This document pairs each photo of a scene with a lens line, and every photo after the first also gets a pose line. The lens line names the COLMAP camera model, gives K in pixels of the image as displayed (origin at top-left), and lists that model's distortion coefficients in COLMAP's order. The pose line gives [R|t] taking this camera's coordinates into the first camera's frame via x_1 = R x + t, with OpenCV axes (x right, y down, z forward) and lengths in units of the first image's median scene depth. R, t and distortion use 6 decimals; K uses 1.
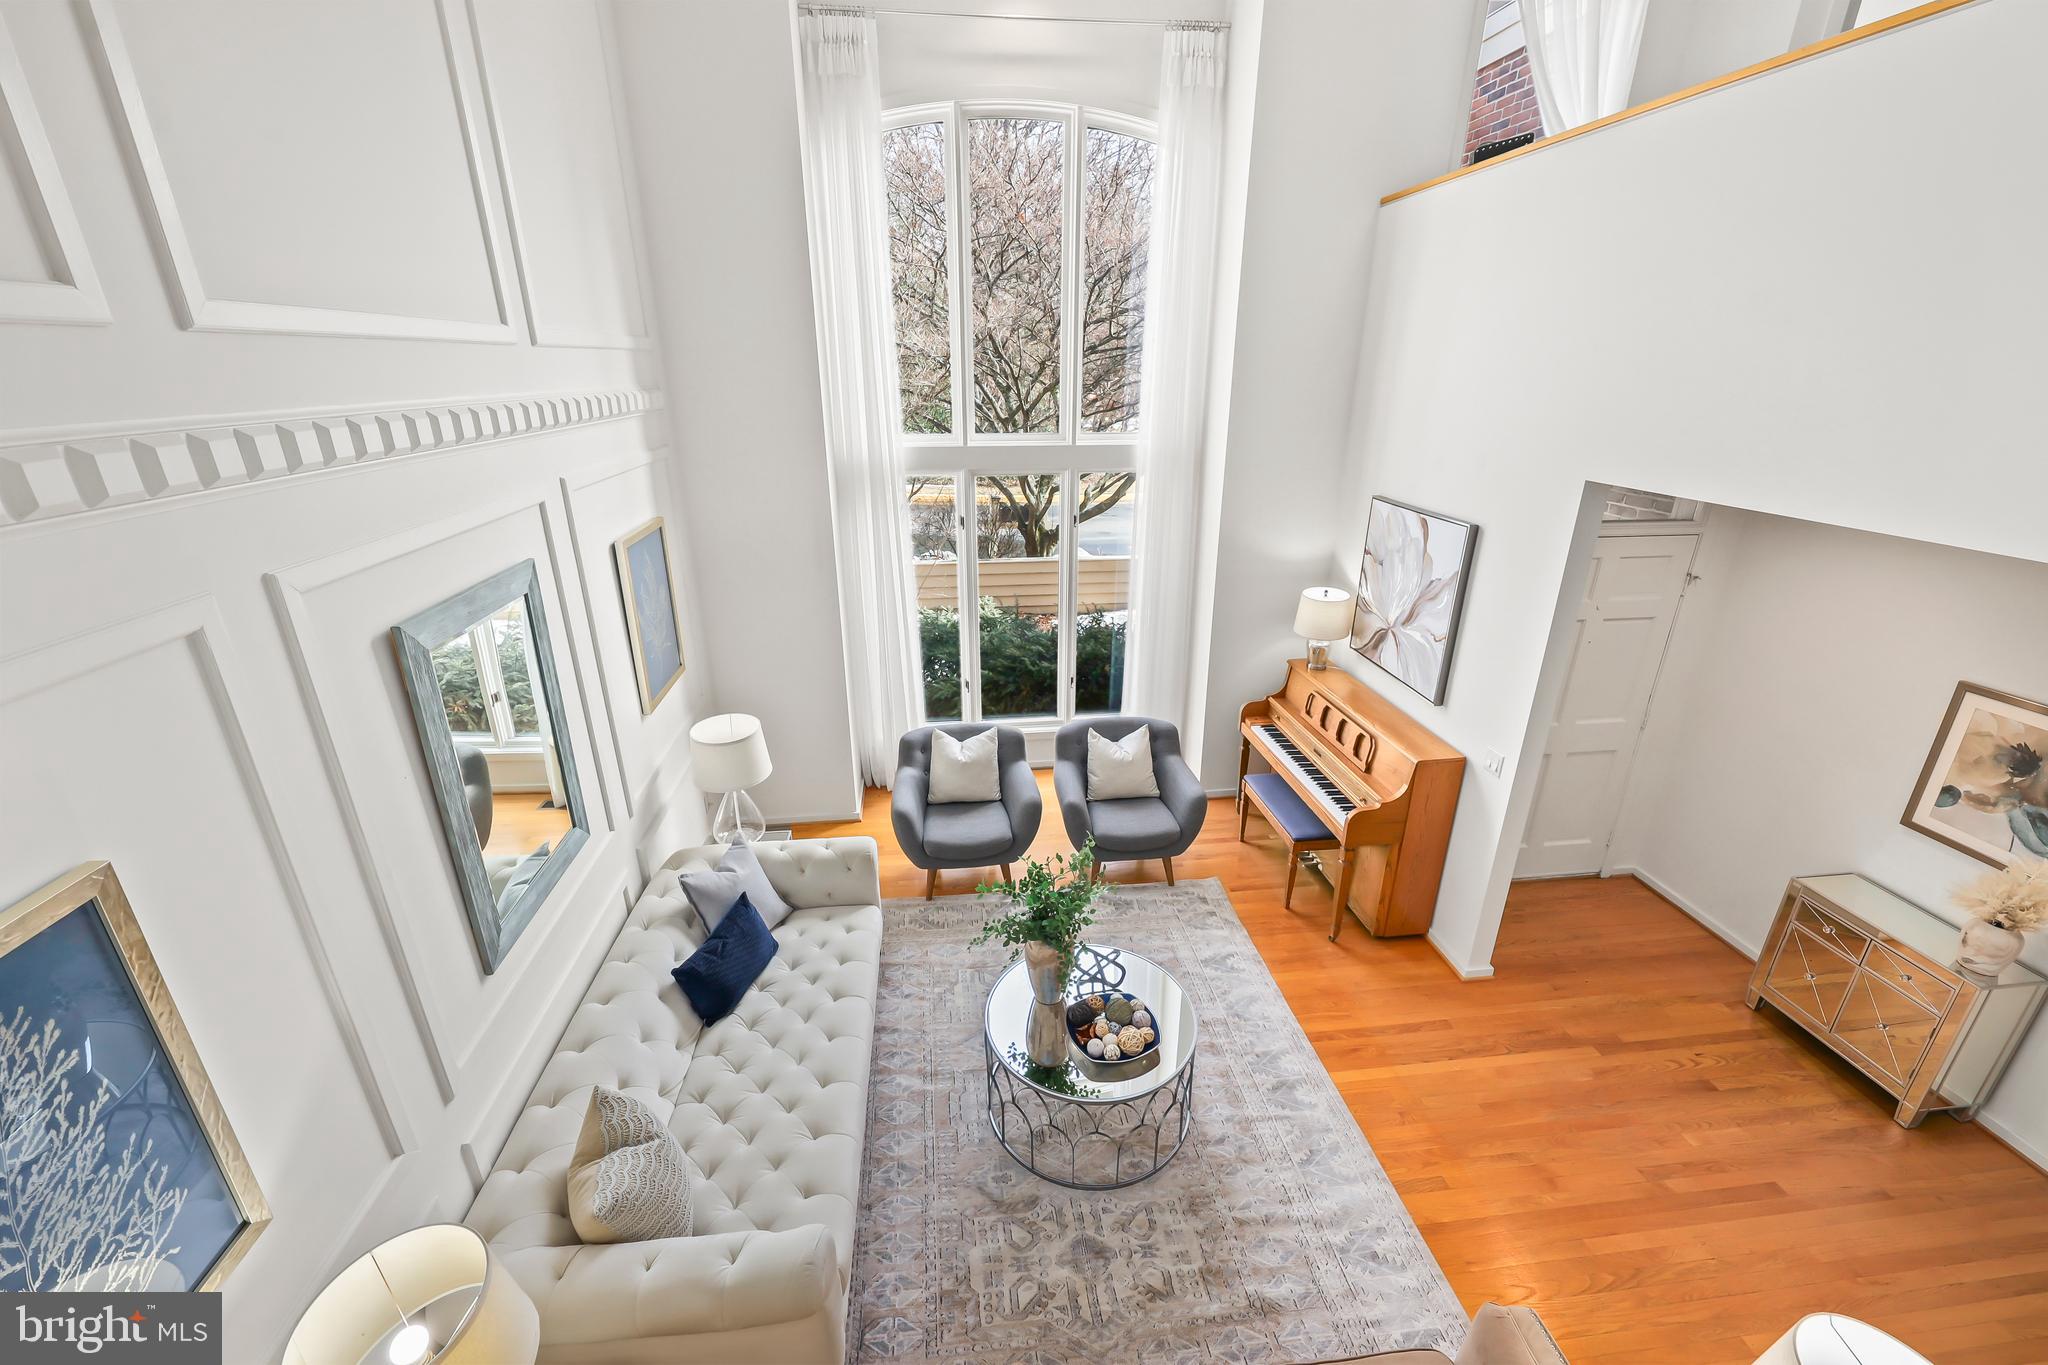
lens RADIAL K [[838.4, 0, 1000.3], [0, 838.4, 667.2], [0, 0, 1]] dist [-0.000338, 0.000954]
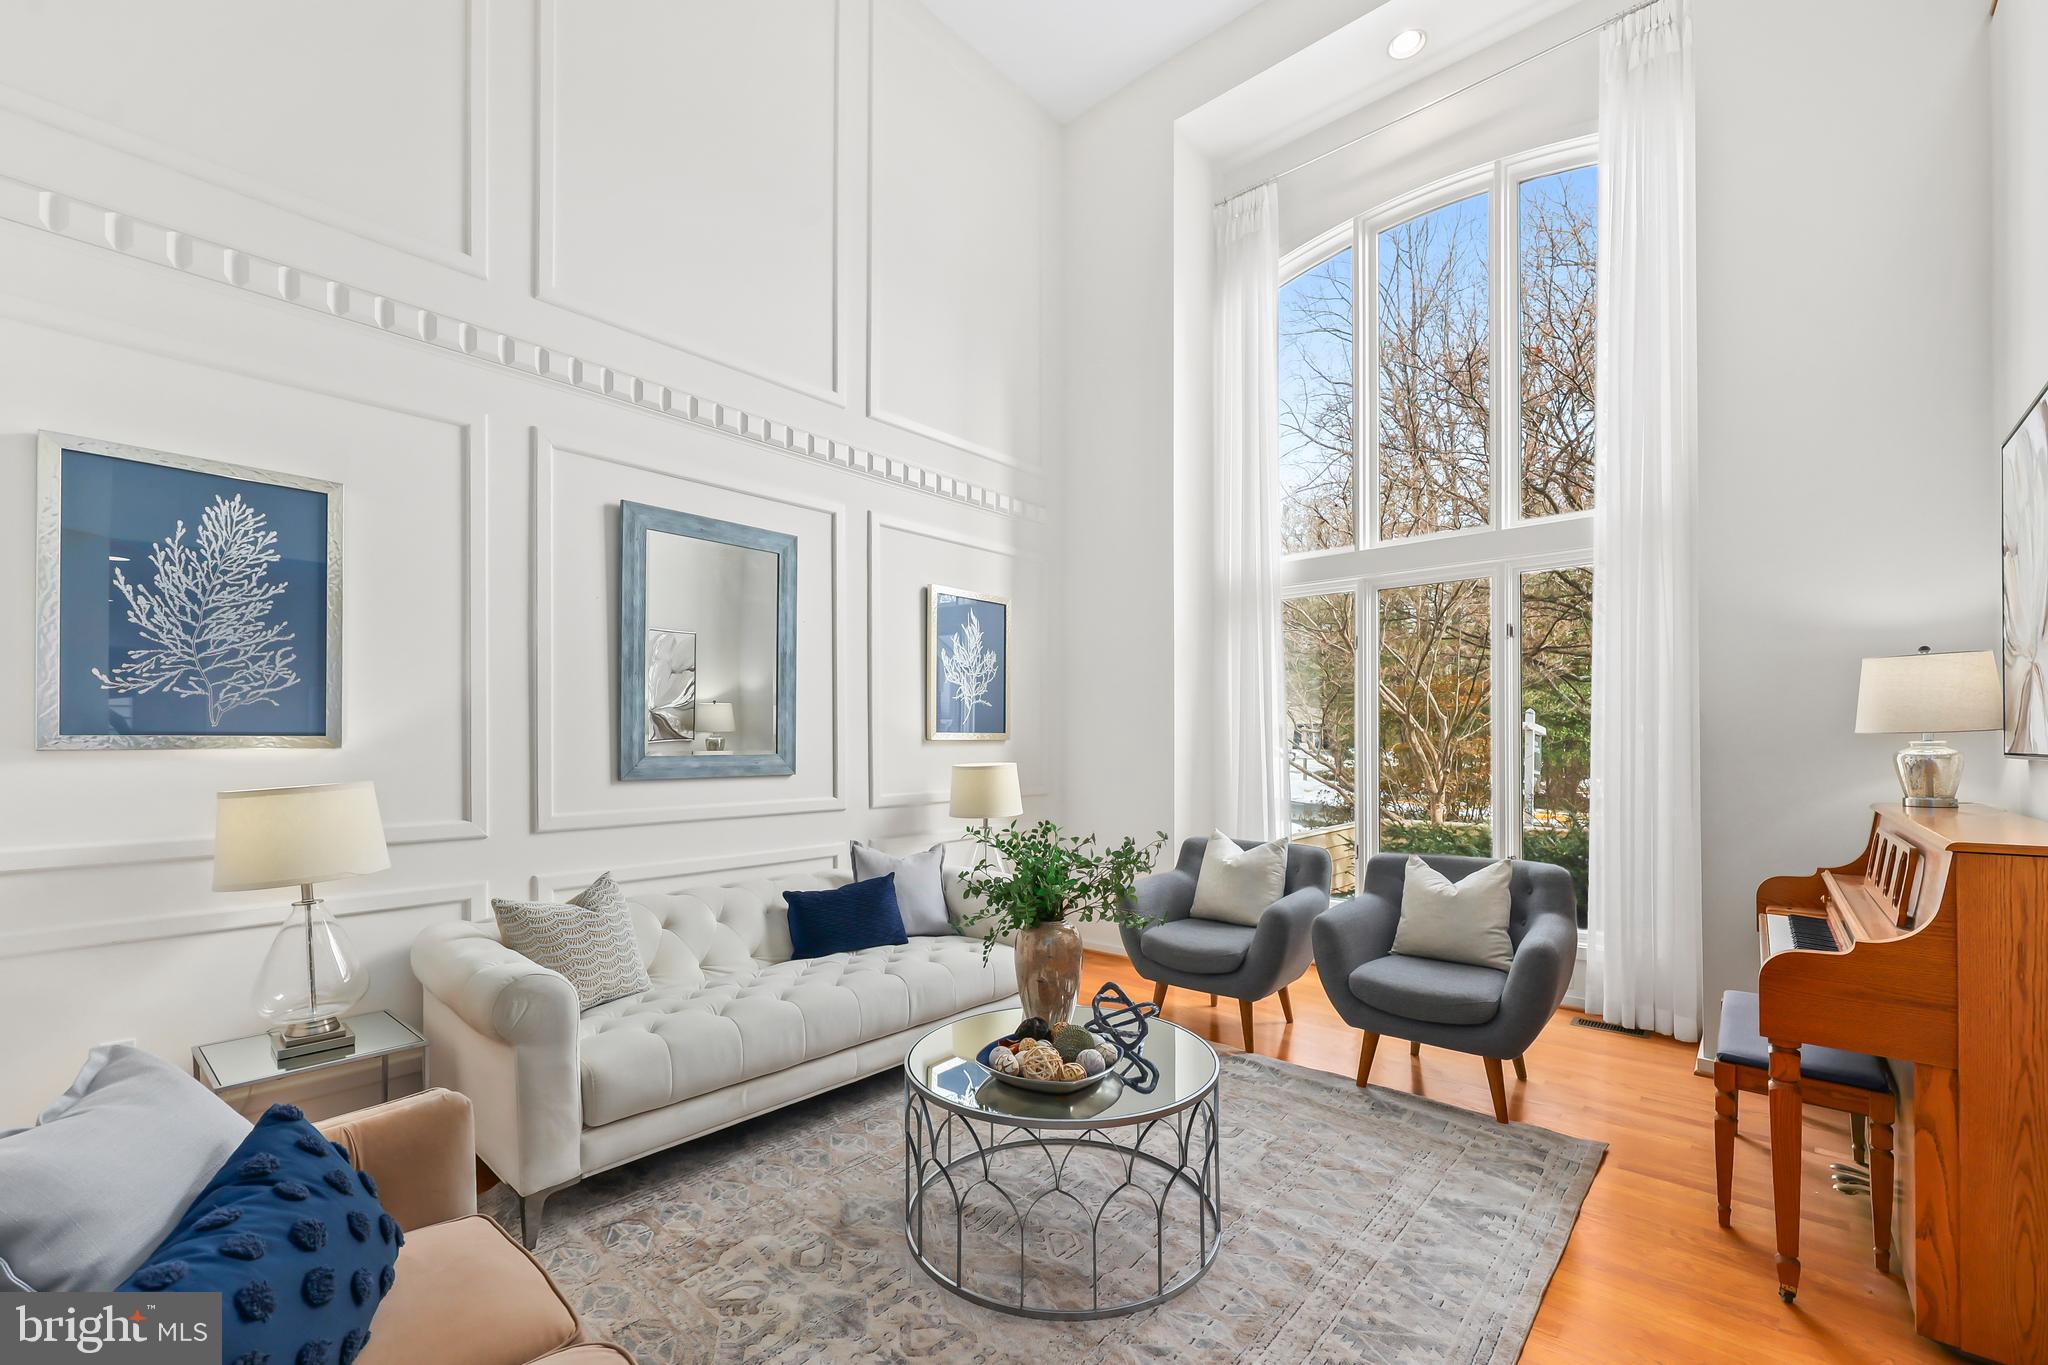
lens RADIAL K [[838.4, 0, 1024.7], [0, 838.4, 737.1], [0, 0, 1]] dist [-0.000338, 0.000954]
pose [[0.669376, -0.002409, -0.742920, 0.611833], [-0.266561, 0.932631, -0.243197, 0.356322], [0.693456, 0.360823, 0.623639, 0.472596]]
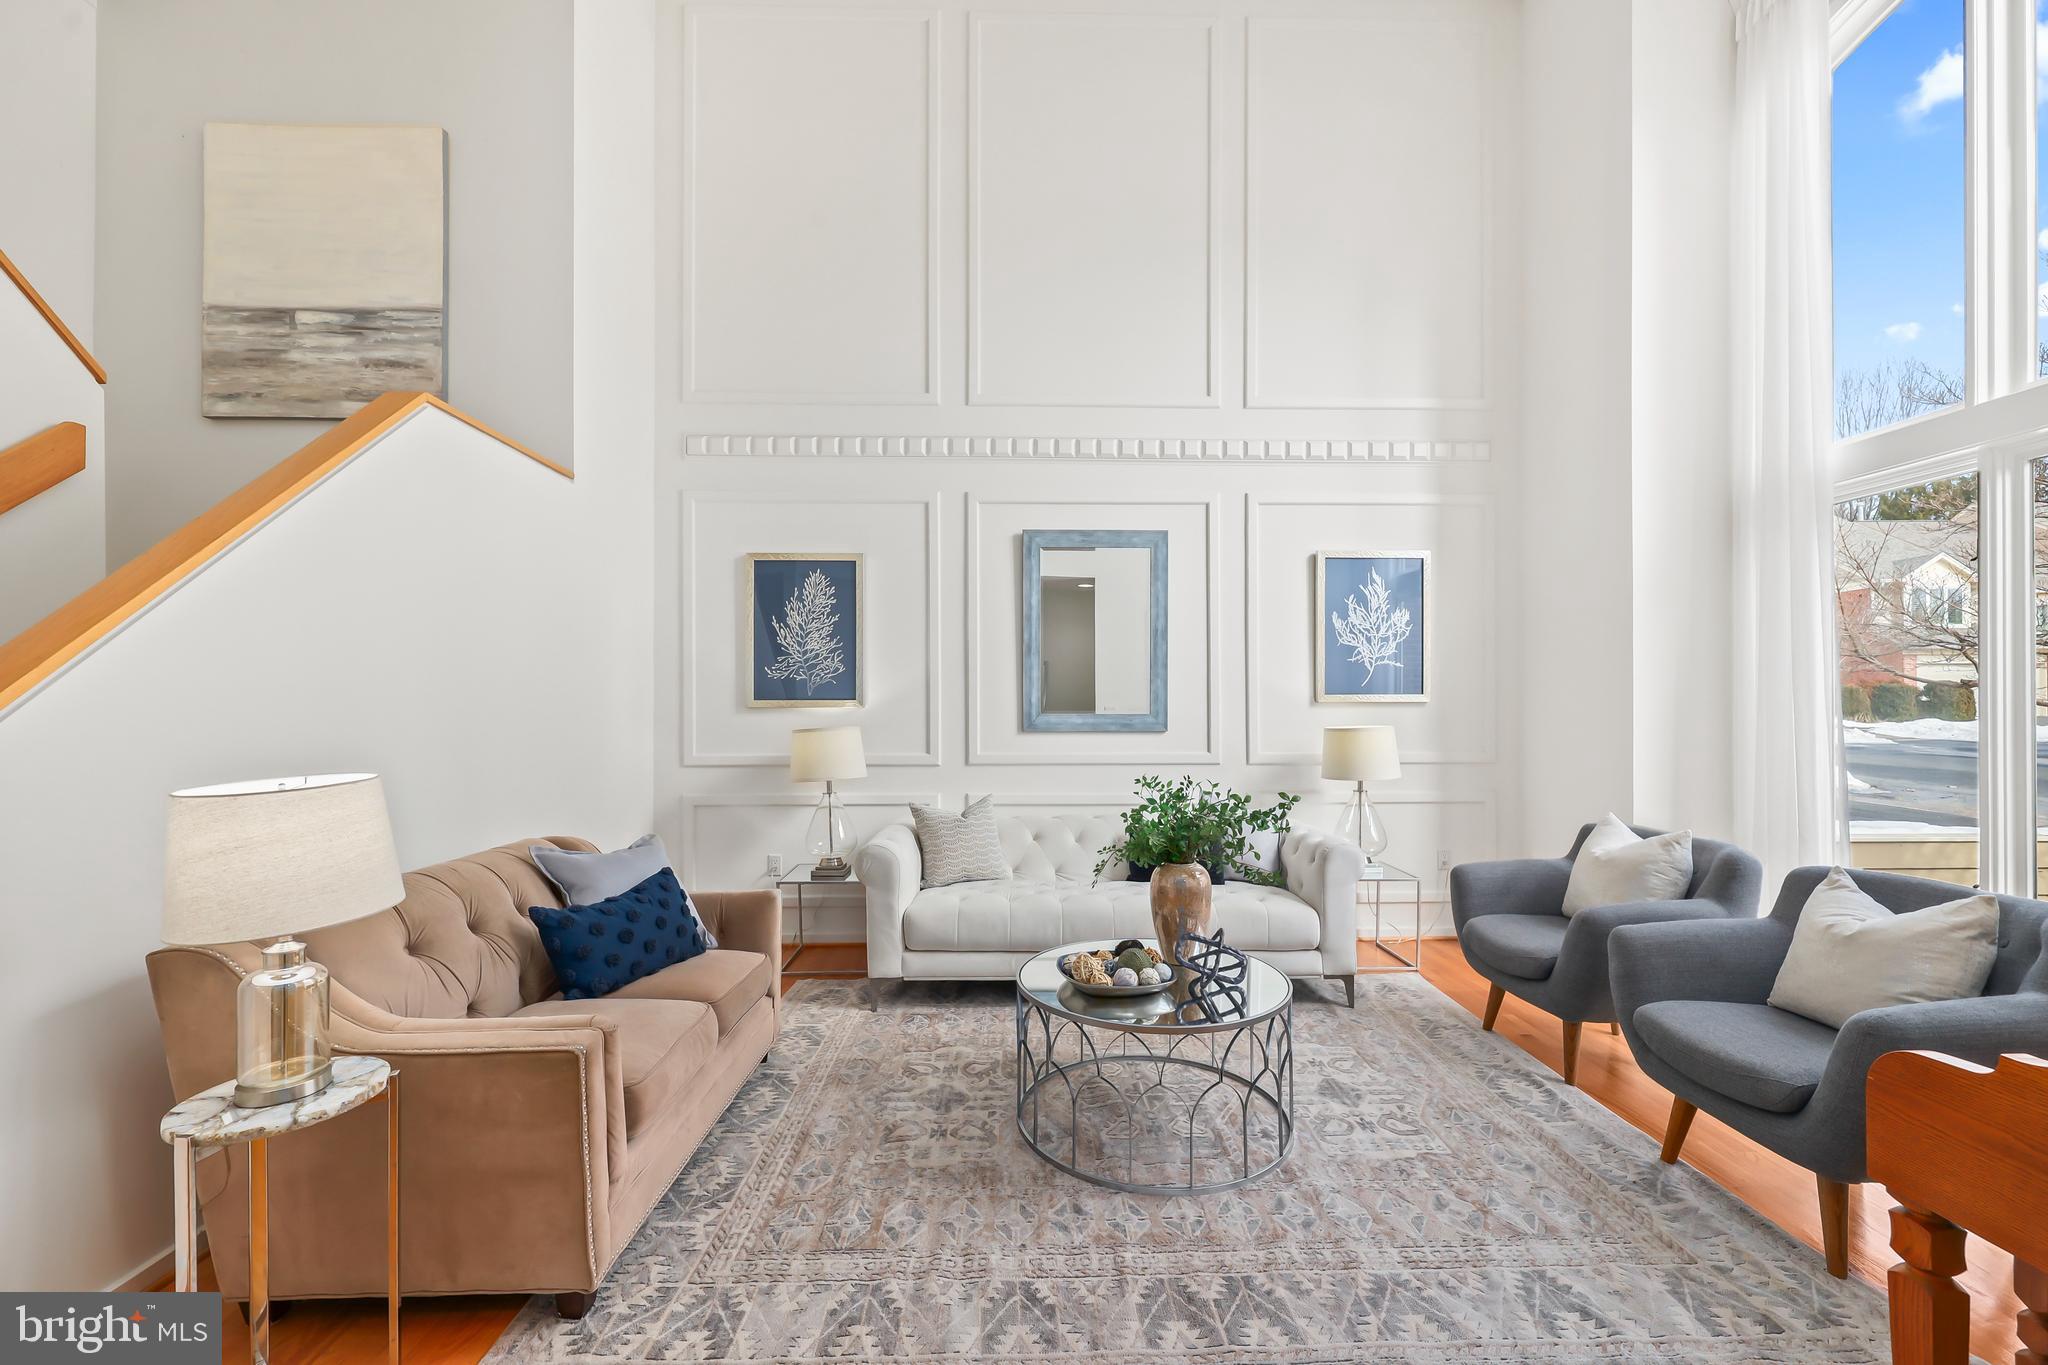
lens RADIAL K [[838.4, 0, 1056.7], [0, 838.4, 695.3], [0, 0, 1]] dist [-0.000338, 0.000954]
pose [[-0.075425, -0.008861, -0.997112, 0.921848], [-0.356554, 0.934088, 0.018671, 0.191203], [0.931225, 0.356933, -0.073613, 0.904978]]
